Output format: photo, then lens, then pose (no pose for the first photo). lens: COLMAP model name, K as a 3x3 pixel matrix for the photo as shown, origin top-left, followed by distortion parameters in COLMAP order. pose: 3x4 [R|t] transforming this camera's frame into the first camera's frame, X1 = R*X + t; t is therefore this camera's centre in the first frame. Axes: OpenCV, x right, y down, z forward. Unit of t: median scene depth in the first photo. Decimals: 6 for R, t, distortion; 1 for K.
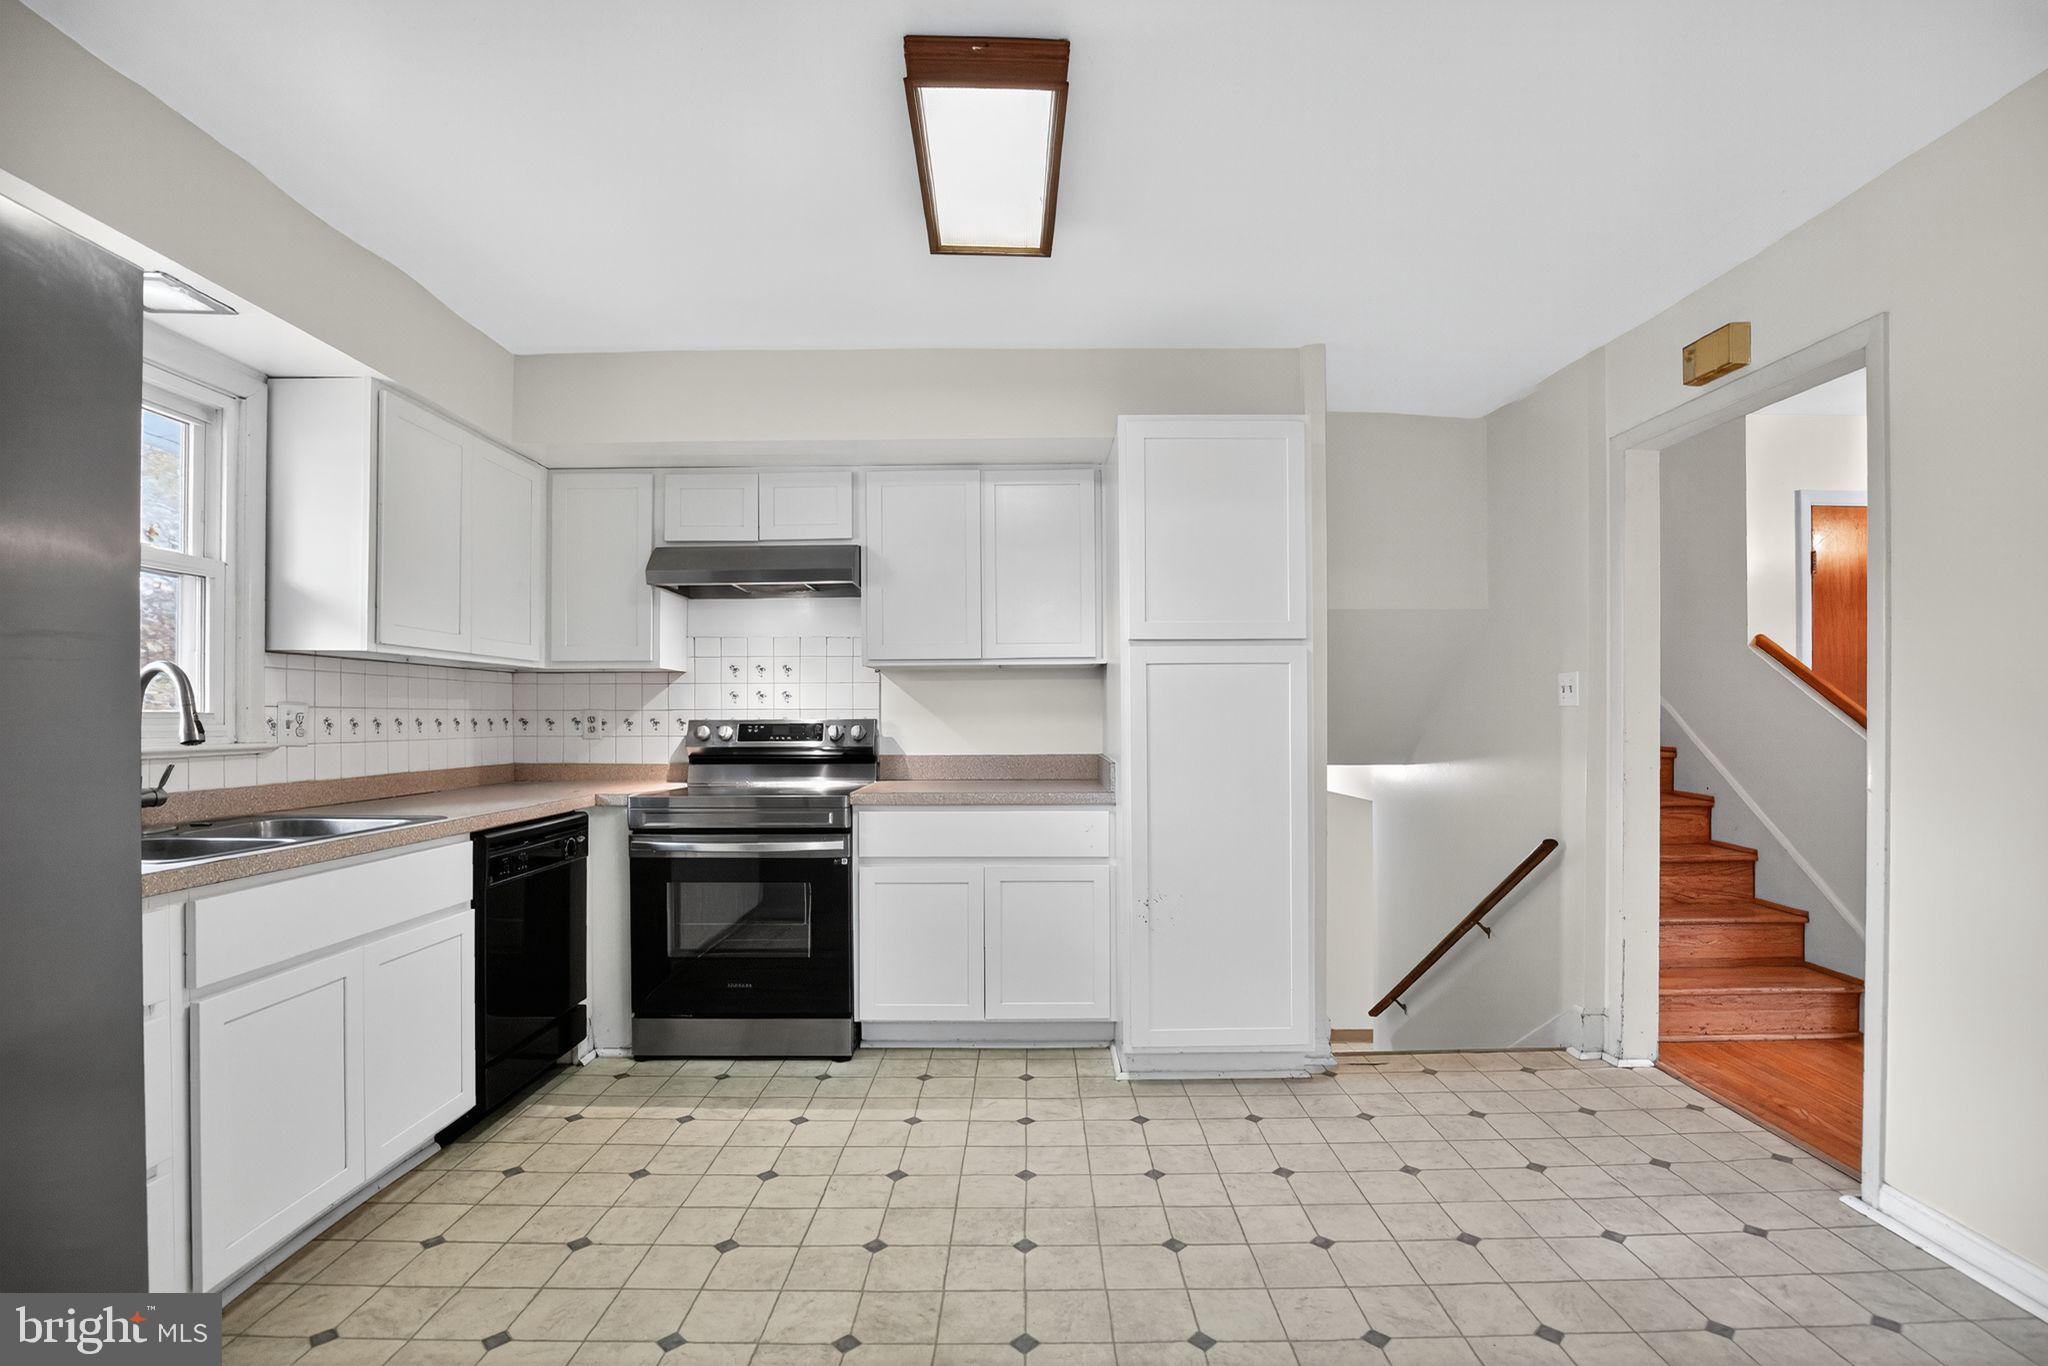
lens RADIAL K [[945.0, 0, 1029.9], [0, 945.0, 716.0], [0, 0, 1]] dist [-0.032438, 0.002117]
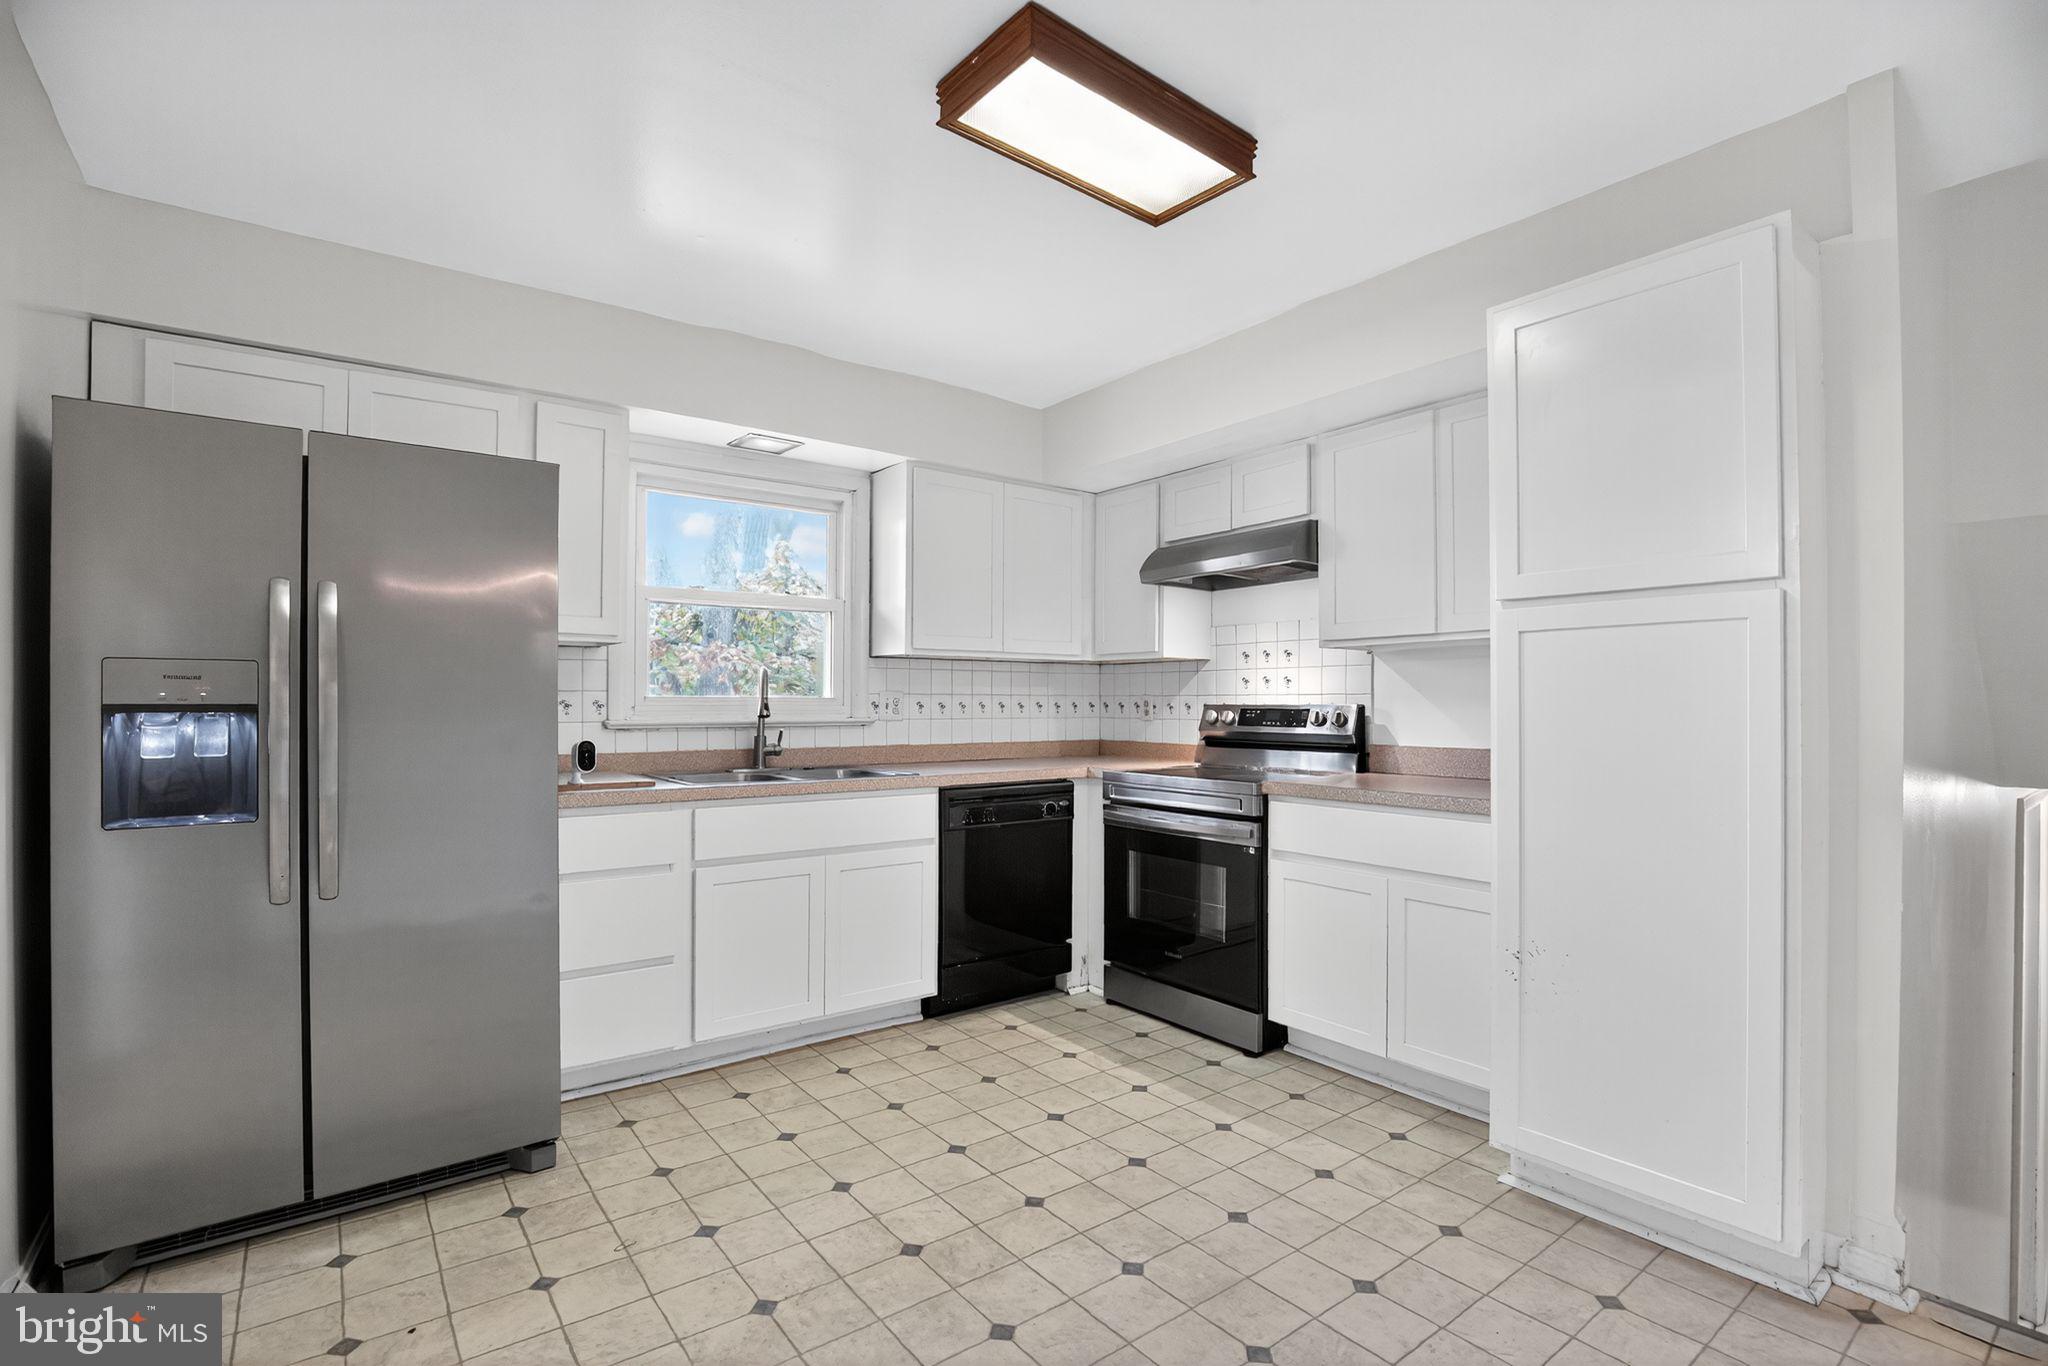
lens RADIAL K [[945.0, 0, 1020.7], [0, 945.0, 695.7], [0, 0, 1]] dist [-0.032438, 0.002117]
pose [[0.598840, -0.002139, -0.800866, 0.462445], [-0.001981, 0.999989, -0.004152, -0.001328], [0.800866, 0.004073, 0.598829, 0.239484]]
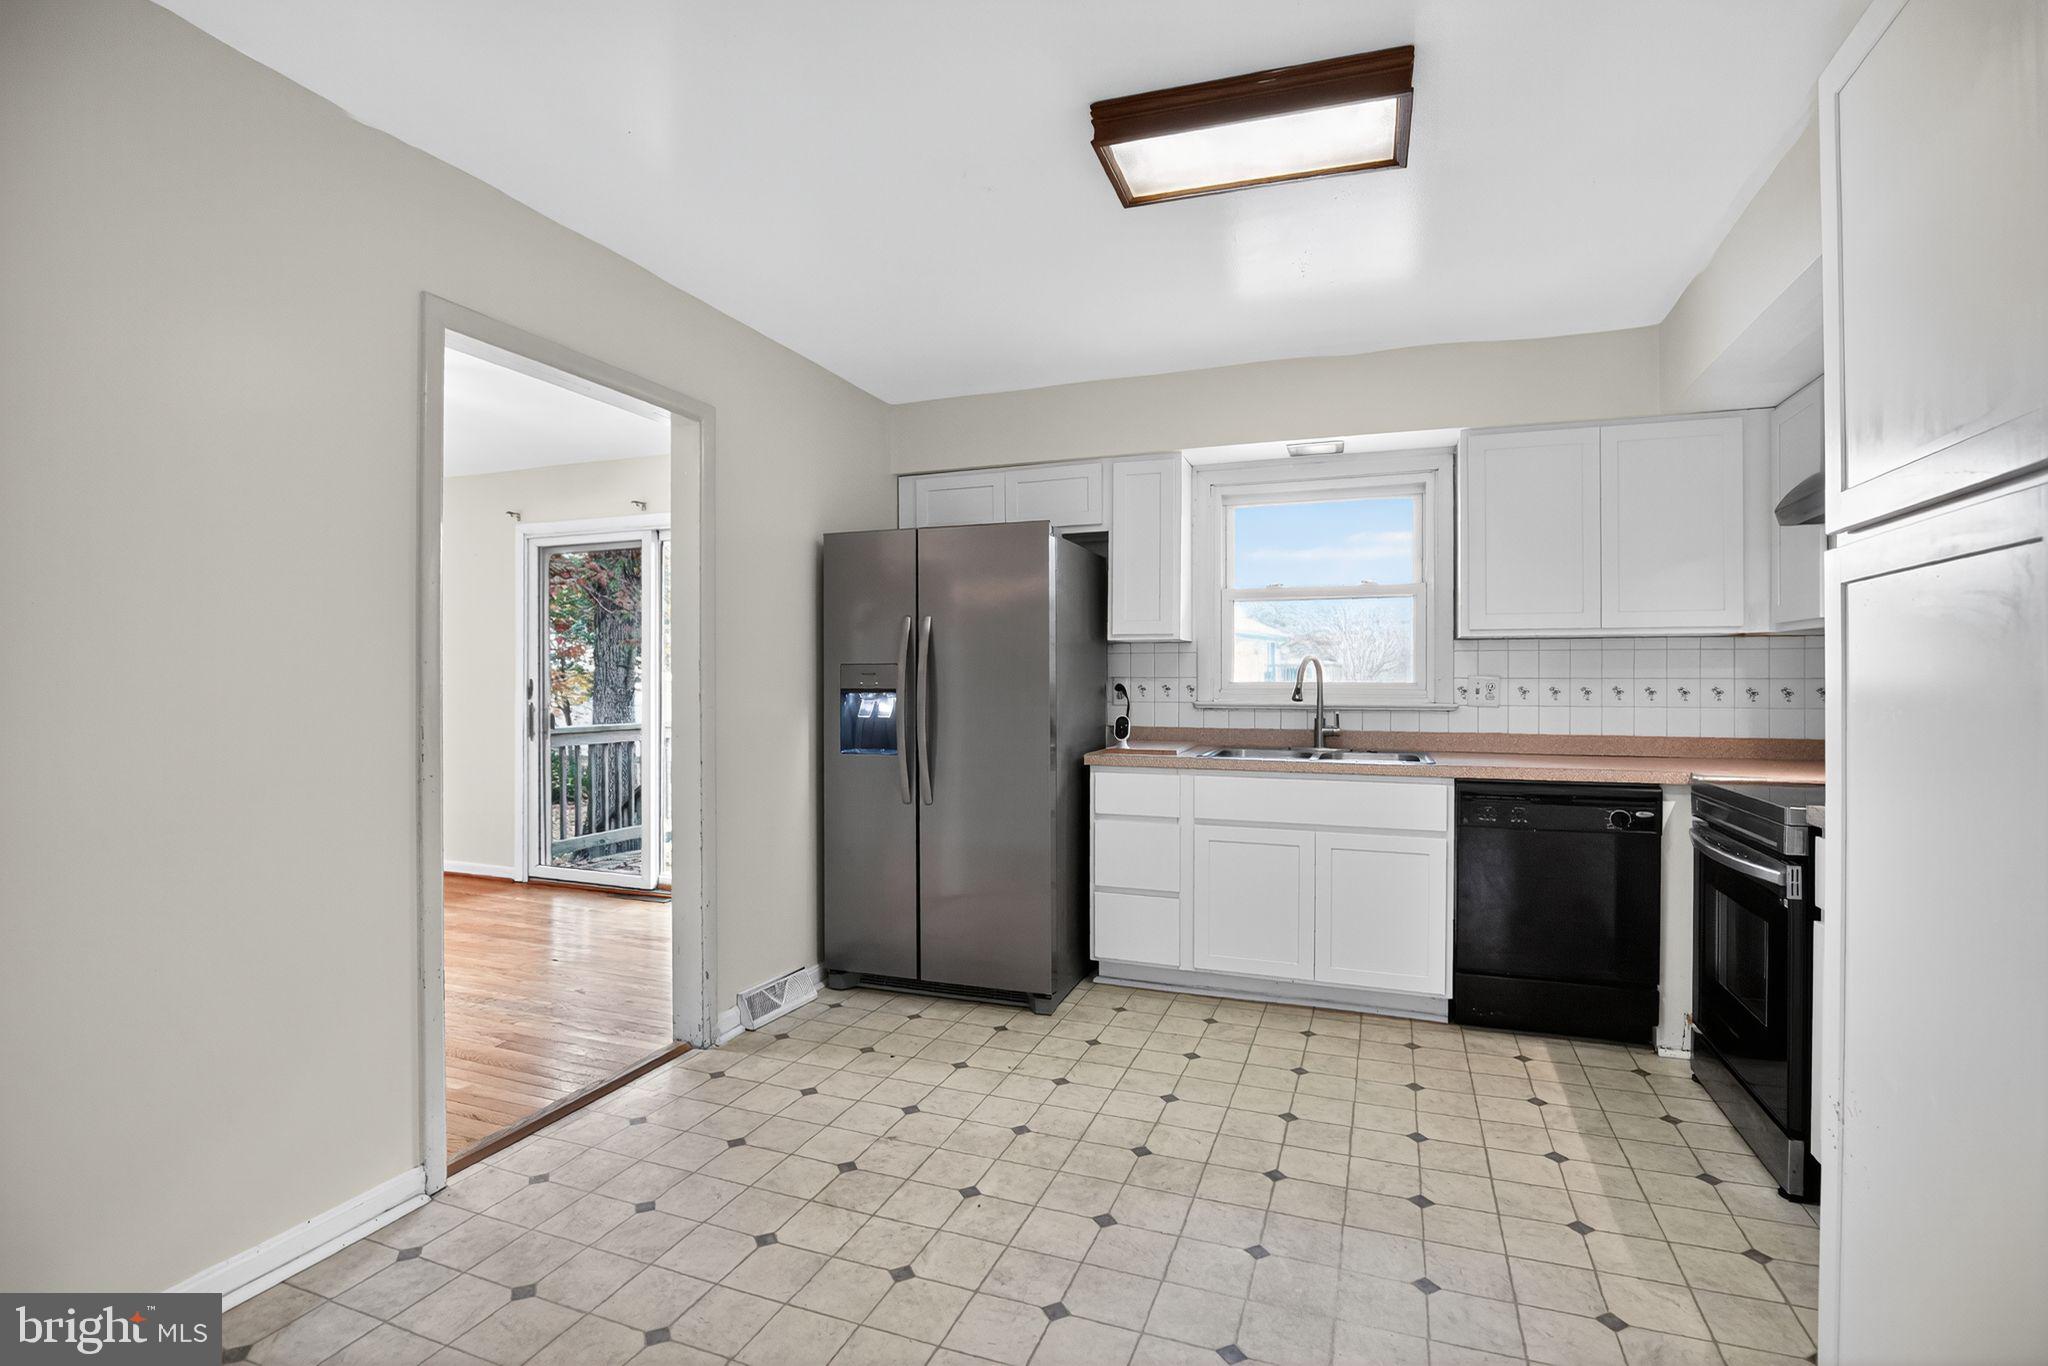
lens RADIAL K [[945.0, 0, 1022.7], [0, 945.0, 674.5], [0, 0, 1]] dist [-0.032438, 0.002117]
pose [[-0.360673, -0.002548, -0.932689, 0.657878], [0.001106, 0.999994, -0.003159, -0.010560], [0.932692, -0.002171, -0.360668, 0.765942]]
